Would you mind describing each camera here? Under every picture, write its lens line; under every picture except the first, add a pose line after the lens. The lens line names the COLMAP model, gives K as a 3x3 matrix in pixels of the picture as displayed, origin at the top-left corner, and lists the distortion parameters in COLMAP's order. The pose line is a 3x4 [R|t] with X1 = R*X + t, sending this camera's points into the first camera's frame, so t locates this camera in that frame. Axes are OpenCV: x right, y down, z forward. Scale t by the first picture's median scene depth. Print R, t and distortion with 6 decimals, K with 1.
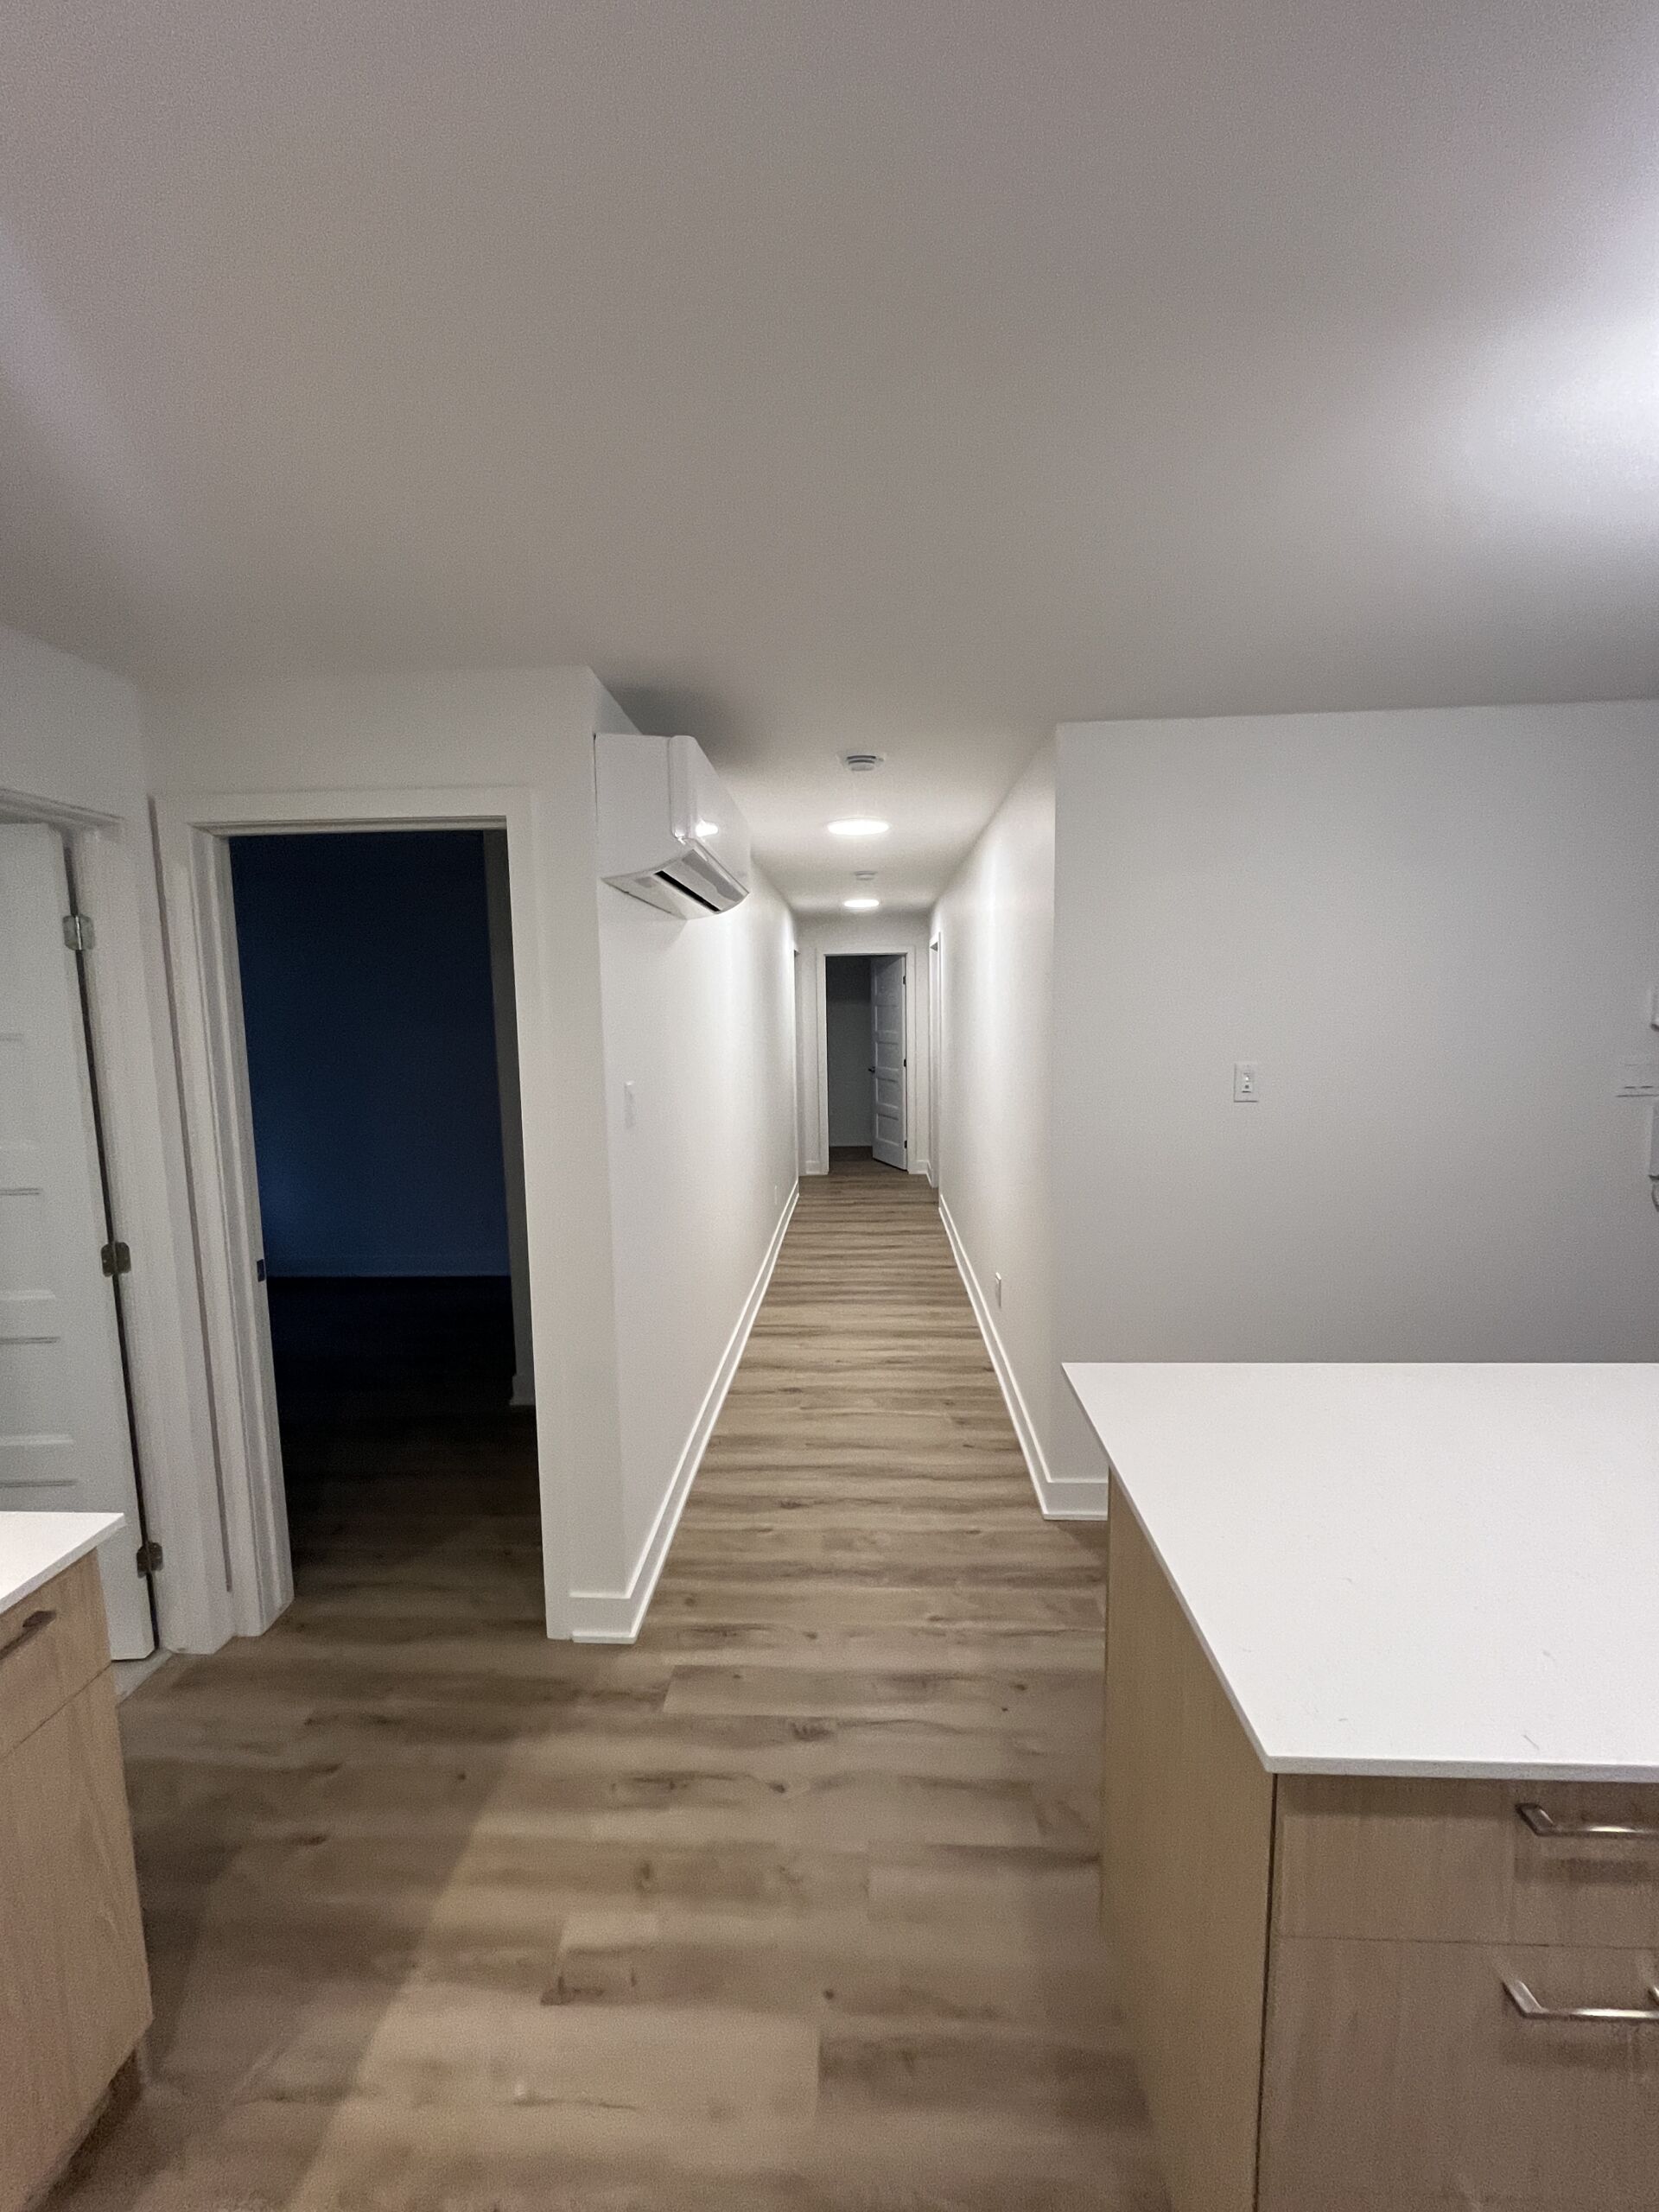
lens RADIAL K [[897.3, 0, 816.3], [0, 897.3, 1108.0], [0, 0, 1]] dist [-0.003149, 0.000427]
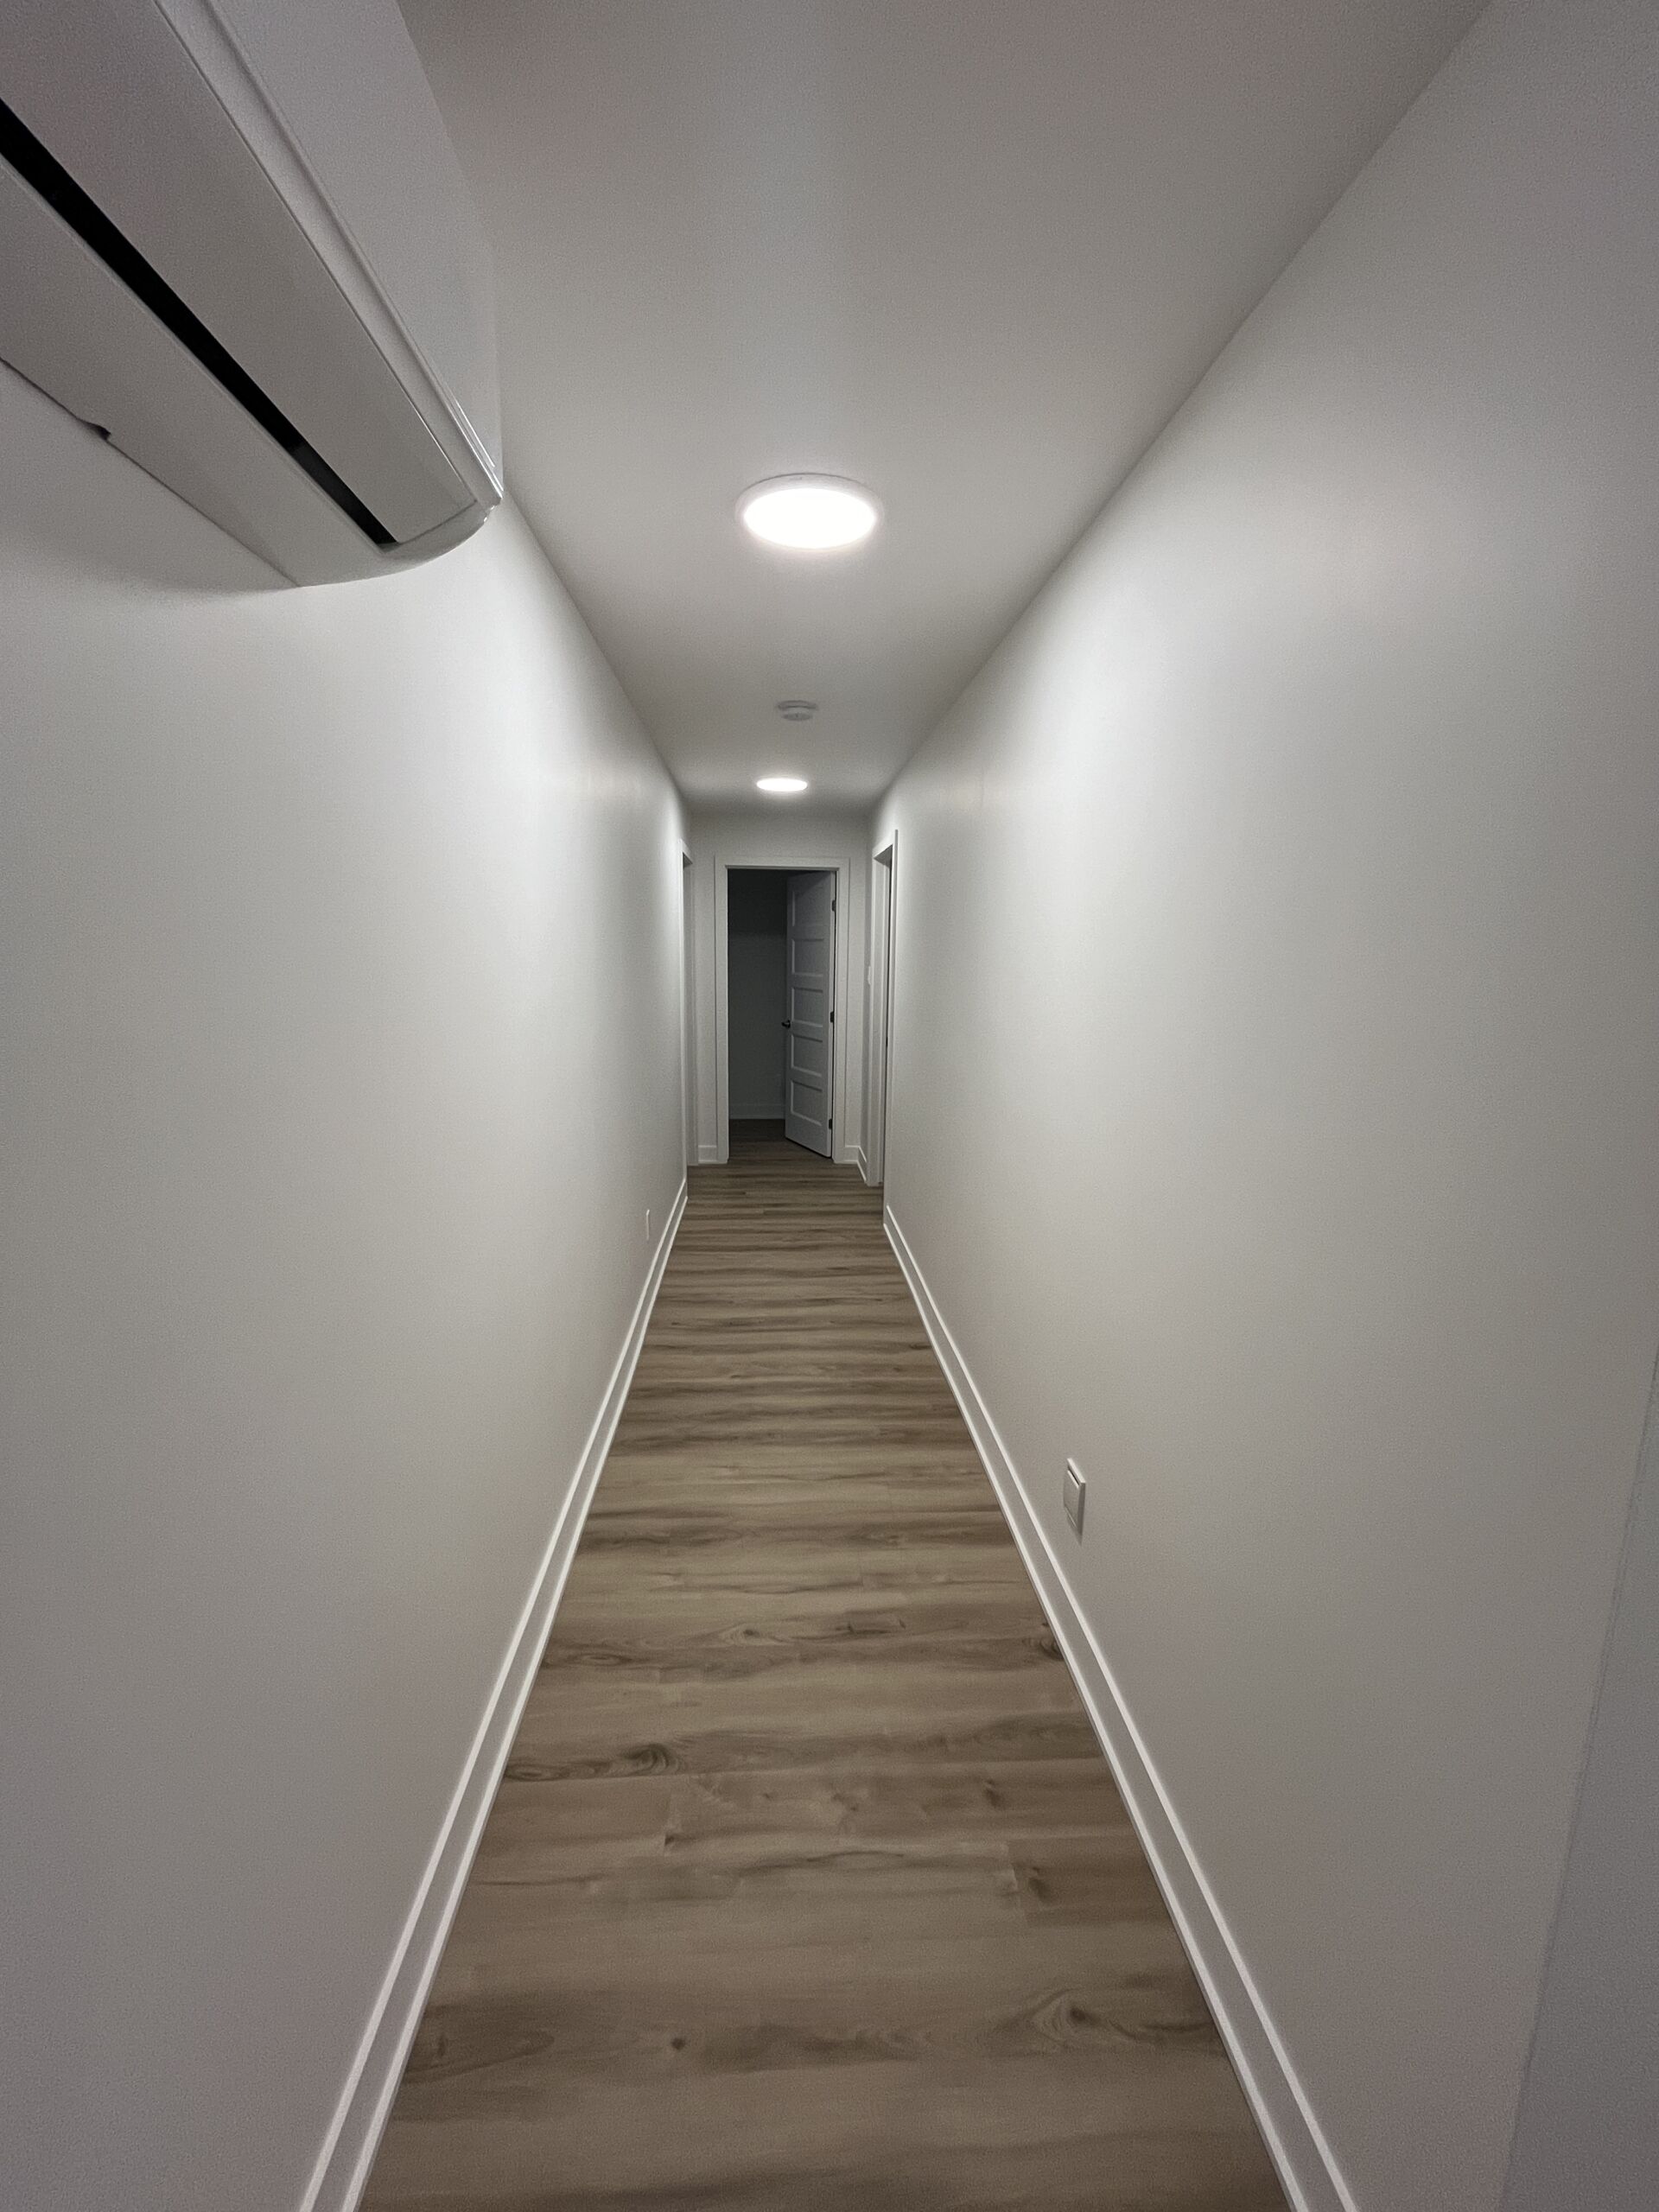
lens RADIAL K [[897.3, 0, 834.7], [0, 897.3, 1107.3], [0, 0, 1]] dist [-0.003149, 0.000427]
pose [[0.991150, 0.006845, 0.132572, 0.001943], [-0.014905, 0.998093, 0.059899, -0.023711], [-0.131909, -0.061345, 0.989362, 0.301763]]
